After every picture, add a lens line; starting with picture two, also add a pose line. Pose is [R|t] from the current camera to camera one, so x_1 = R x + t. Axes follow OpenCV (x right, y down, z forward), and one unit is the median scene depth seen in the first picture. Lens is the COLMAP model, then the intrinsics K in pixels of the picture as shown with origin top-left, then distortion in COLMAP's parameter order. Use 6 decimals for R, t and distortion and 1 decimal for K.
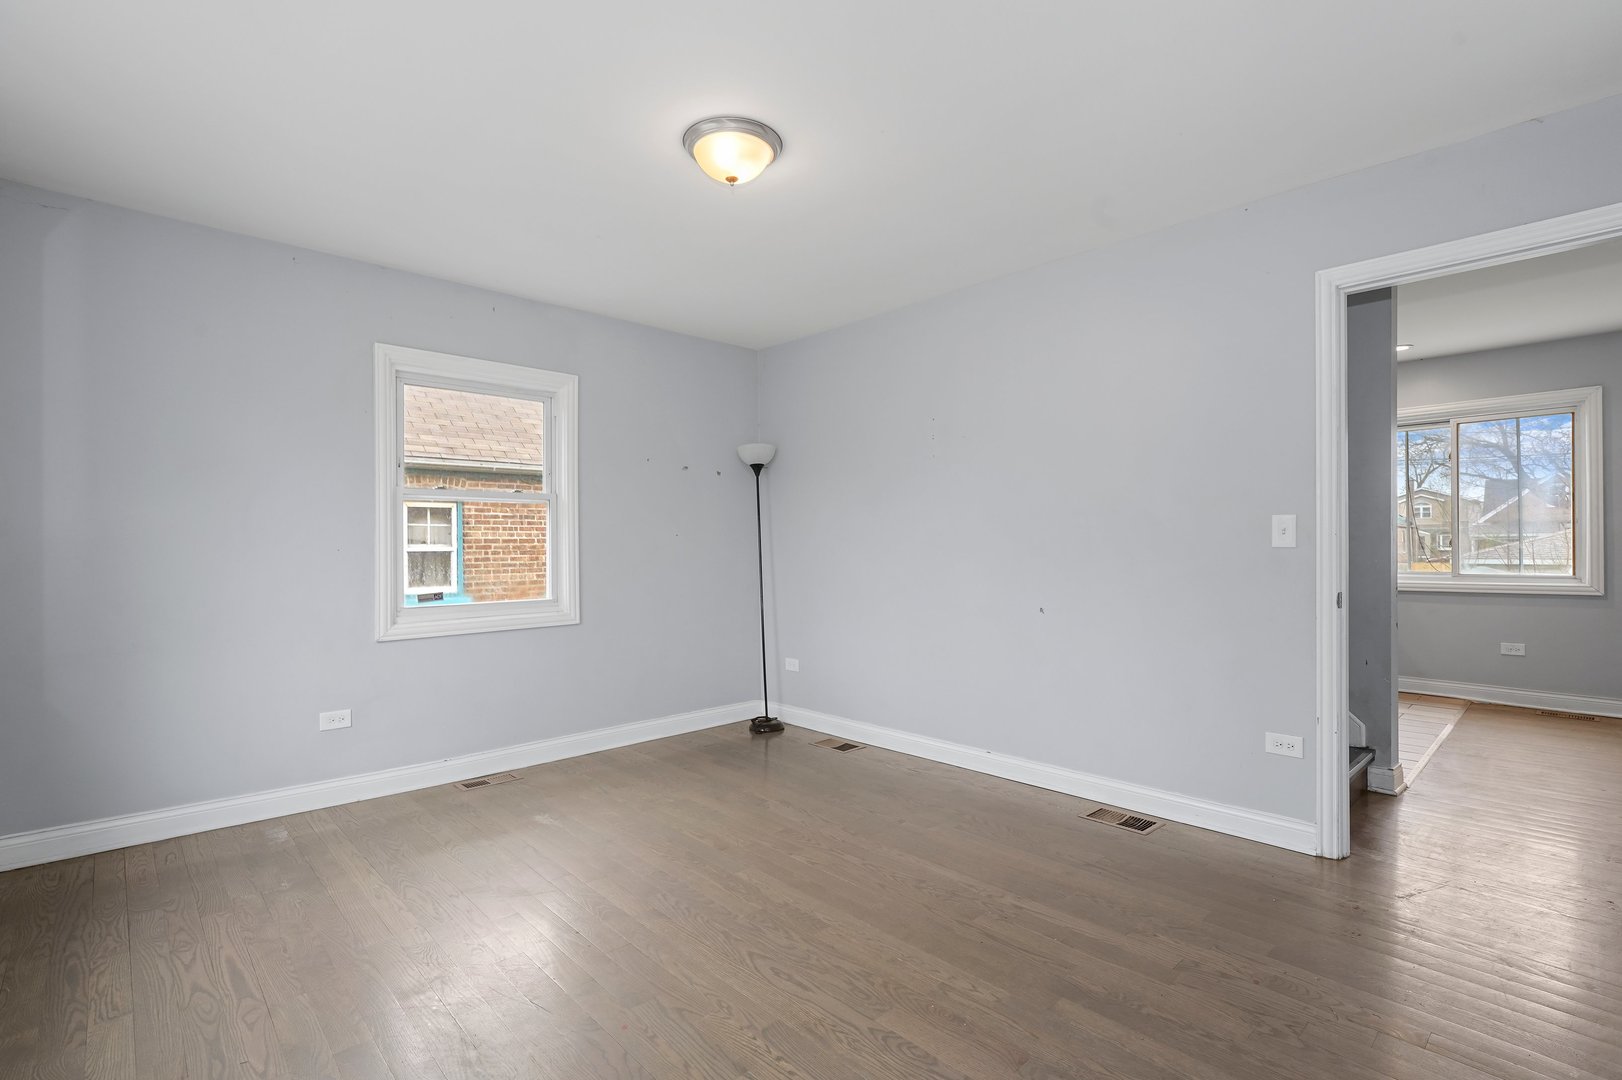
lens RADIAL K [[696.8, 0, 797.1], [0, 696.8, 538.9], [0, 0, 1]] dist [-0.017232, 0.001114]
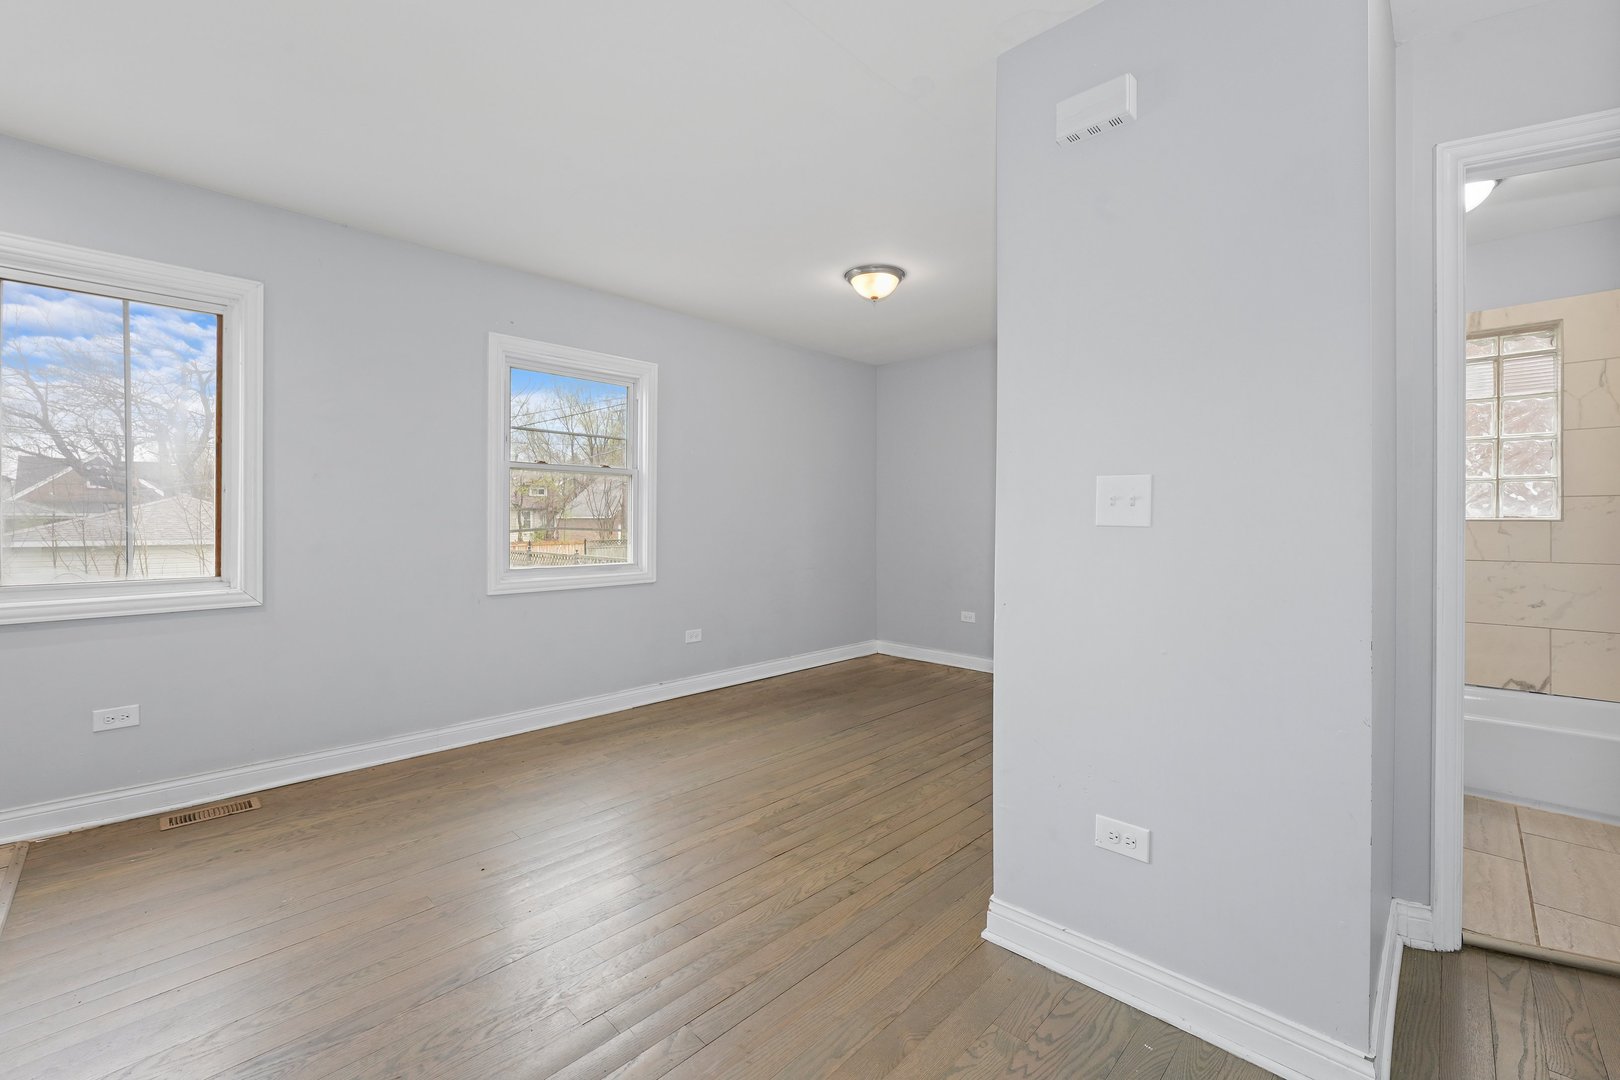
lens RADIAL K [[663.8, 0, 818.6], [0, 663.8, 519.1], [0, 0, 1]] dist [-0.004074, -0.000698]
pose [[-0.098899, 0.004679, 0.995086, 0.090909], [-0.005661, 0.999970, -0.005264, 0.000223], [-0.995081, -0.006154, -0.098870, 0.096853]]
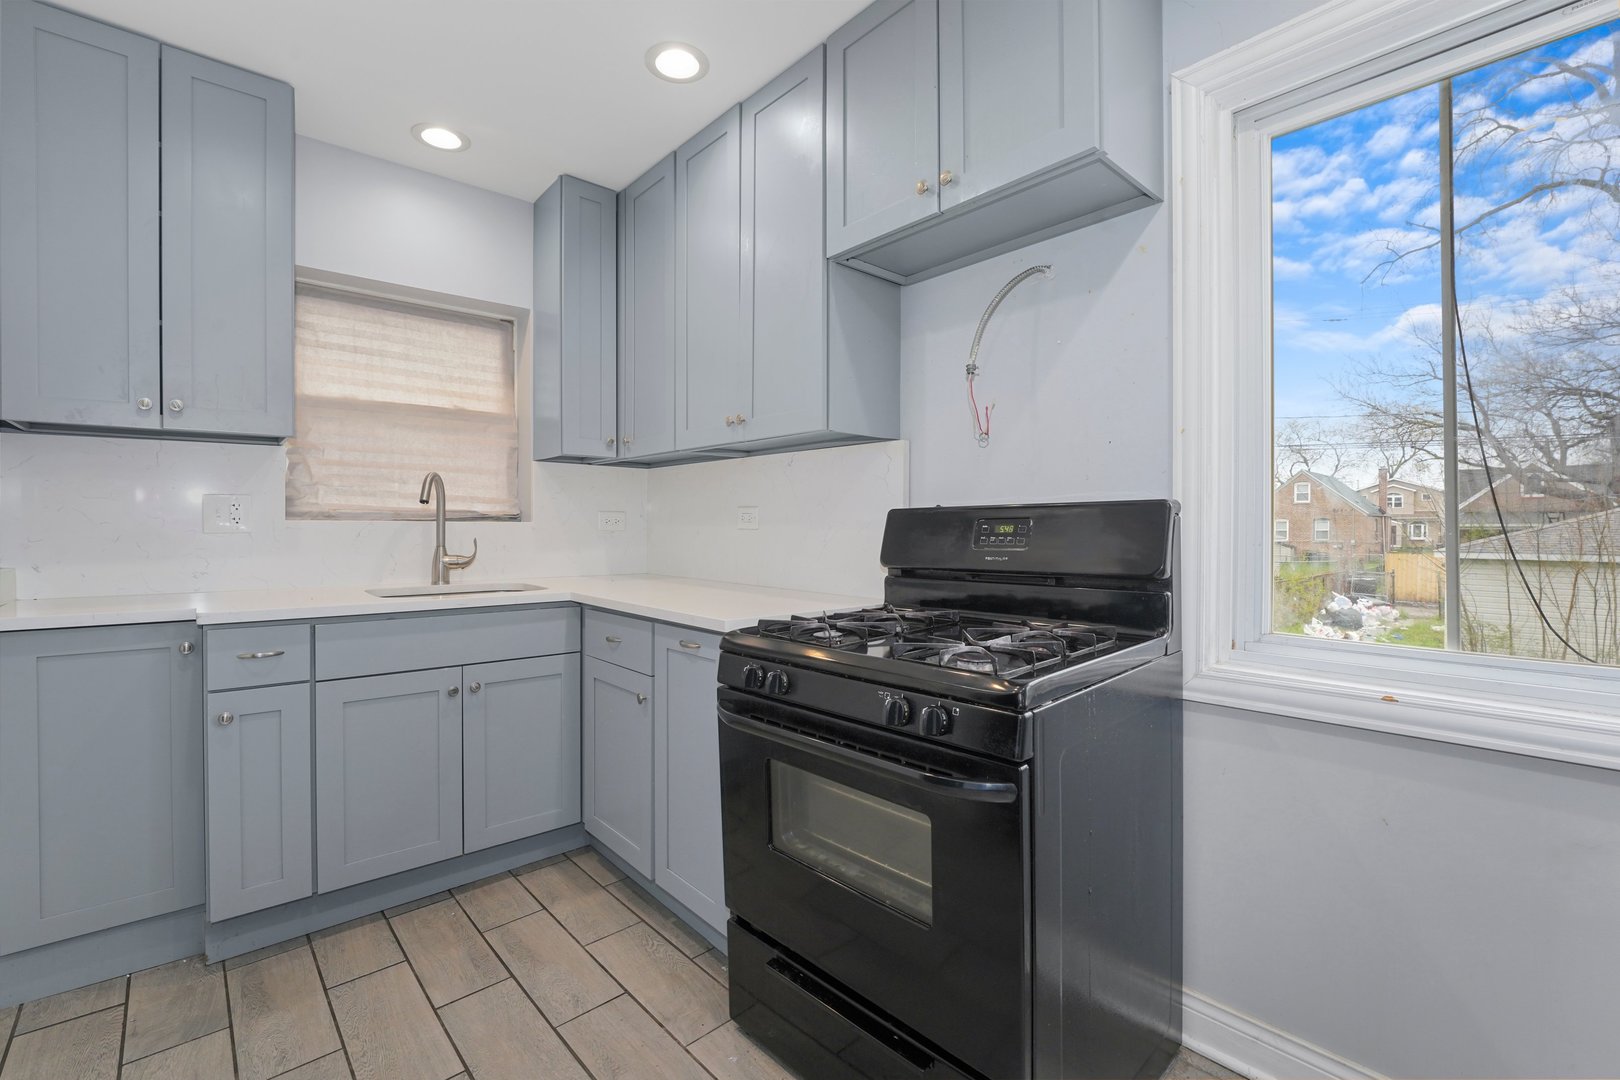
lens RADIAL K [[696.0, 0, 808.6], [0, 696.0, 534.4], [0, 0, 1]] dist [-0.017232, 0.001114]
pose [[0.999440, 0.002520, 0.033374, 0.161552], [-0.002906, 0.999929, 0.011514, 0.000285], [-0.033342, -0.011604, 0.999377, 0.189262]]
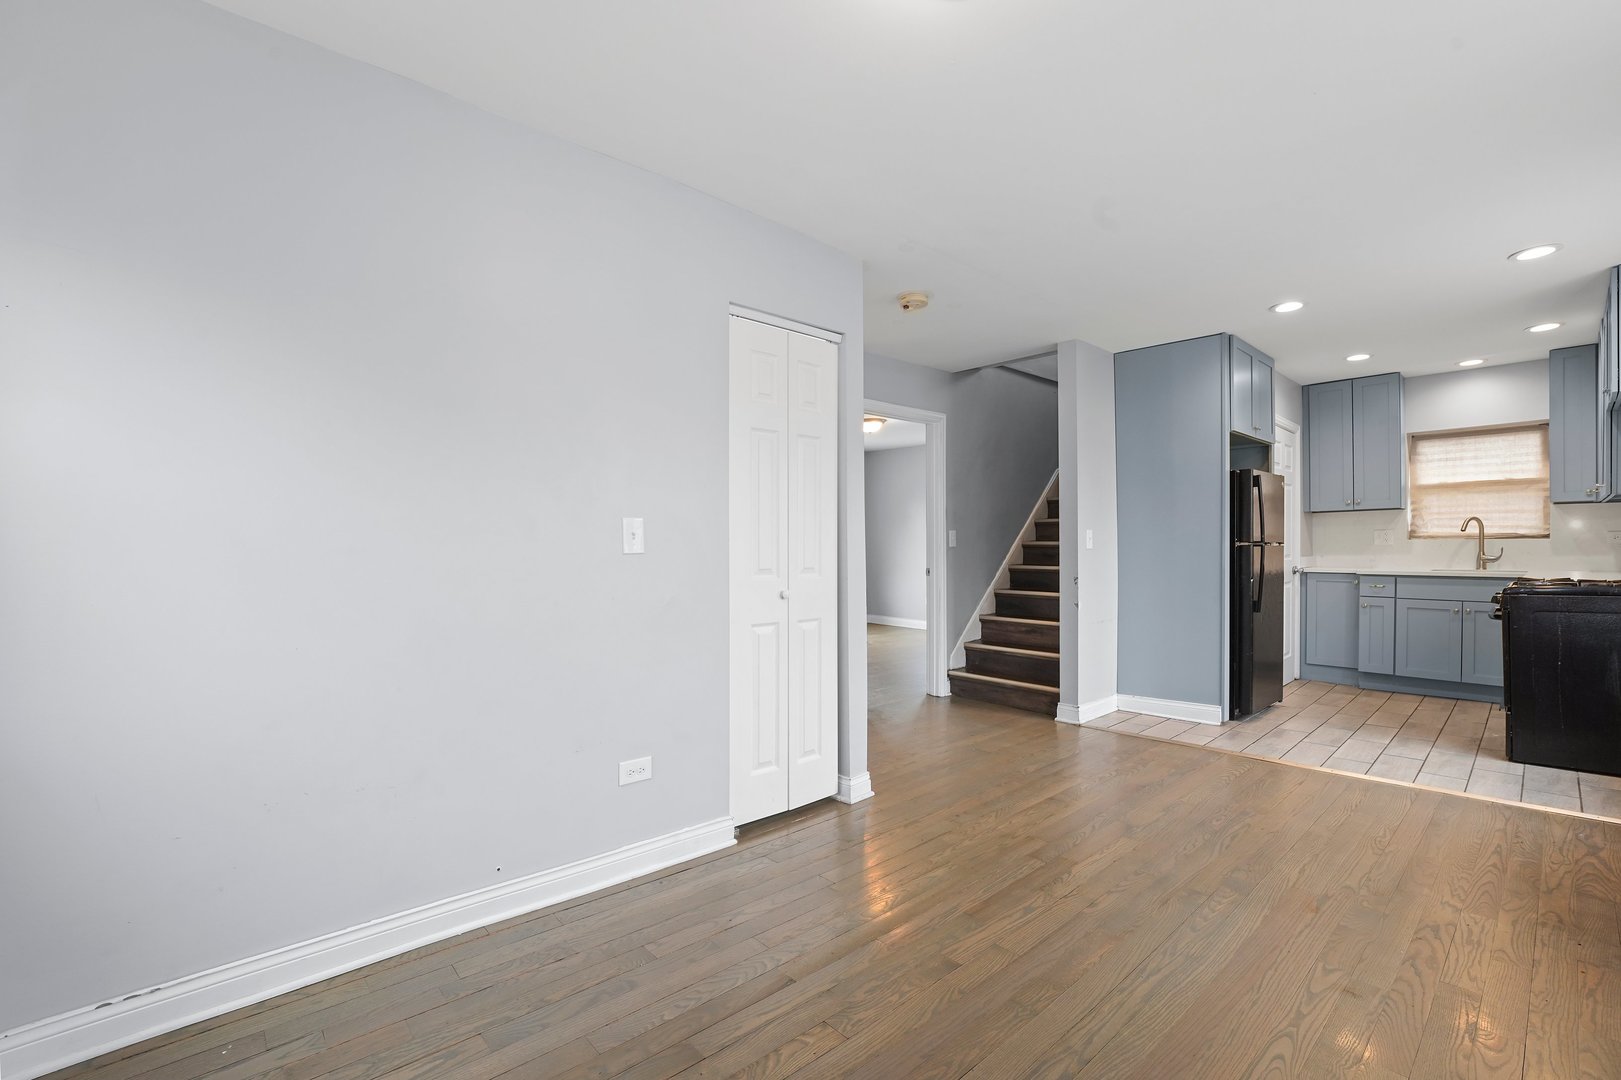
lens RADIAL K [[696.4, 0, 828.4], [0, 696.4, 554.7], [0, 0, 1]] dist [-0.017232, 0.001114]
pose [[0.056979, 0.013501, -0.998284, 0.367573], [0.006447, 0.999883, 0.013890, 0.000152], [0.998355, -0.007227, 0.056886, 0.039824]]
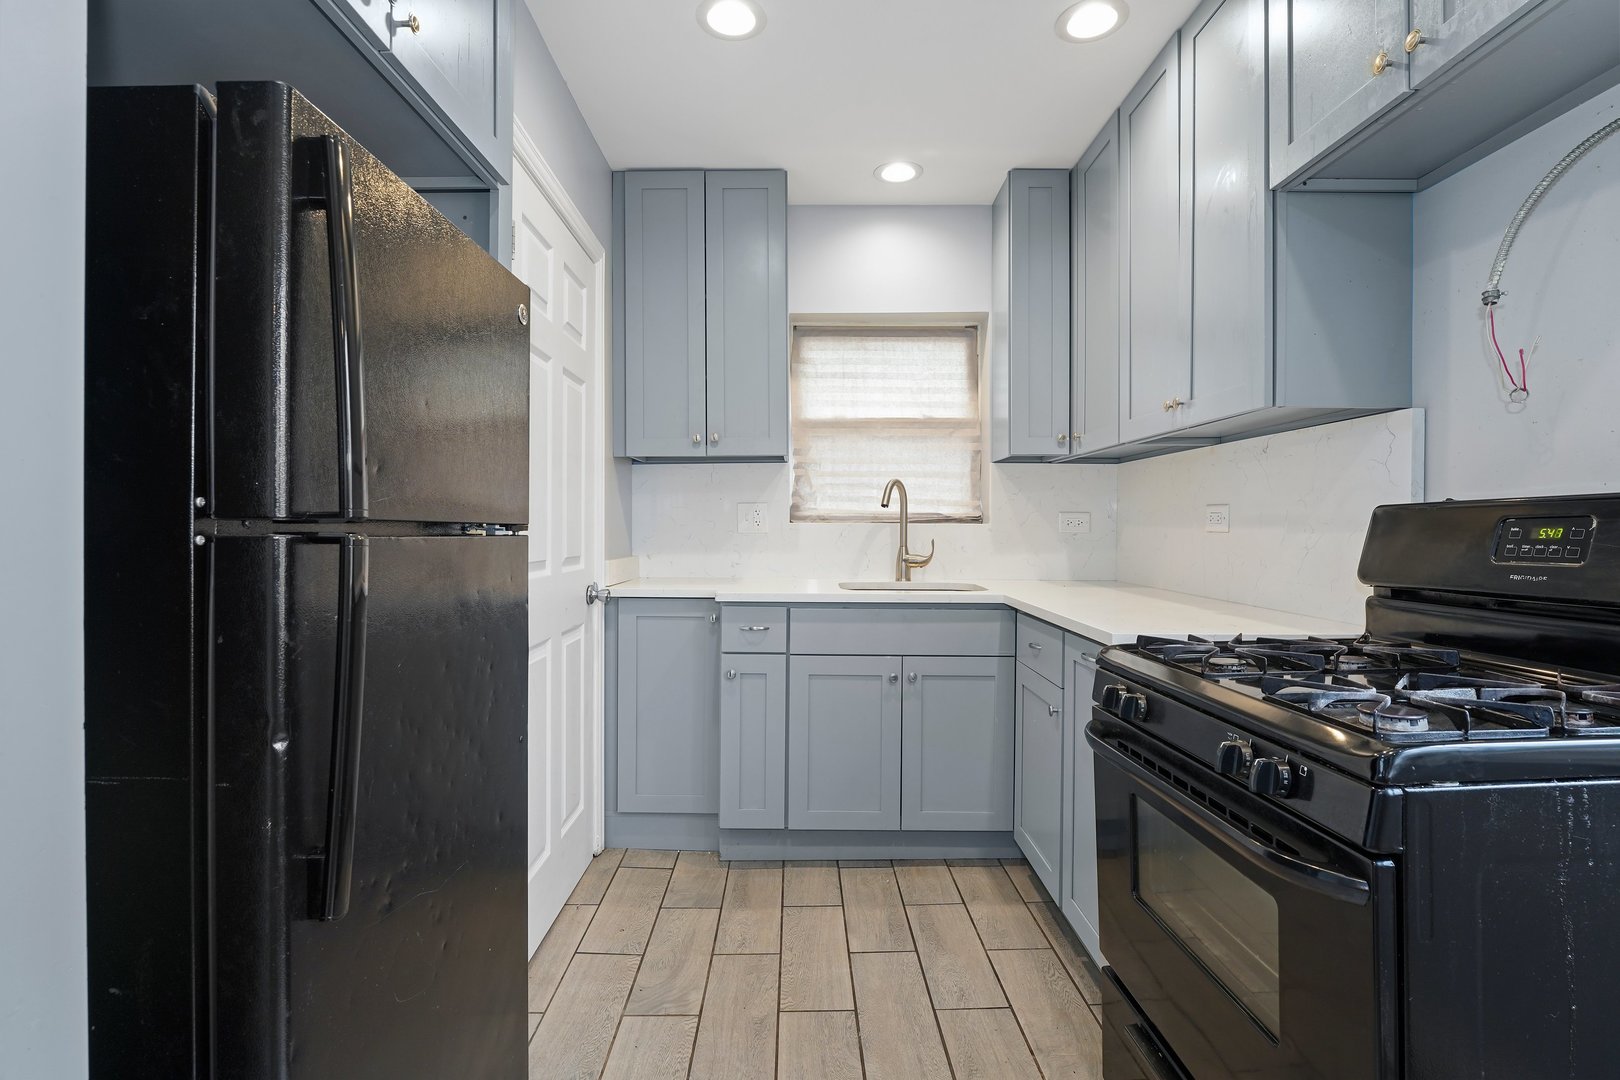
lens RADIAL K [[762.2, 0, 810.6], [0, 762.2, 534.3], [0, 0, 1]] dist [-0.012402, 0.001113]
pose [[0.771386, 0.009272, -0.636300, 0.183484], [-0.003823, 0.999943, 0.009936, 0.000254], [0.636356, -0.005232, 0.771378, 0.189419]]
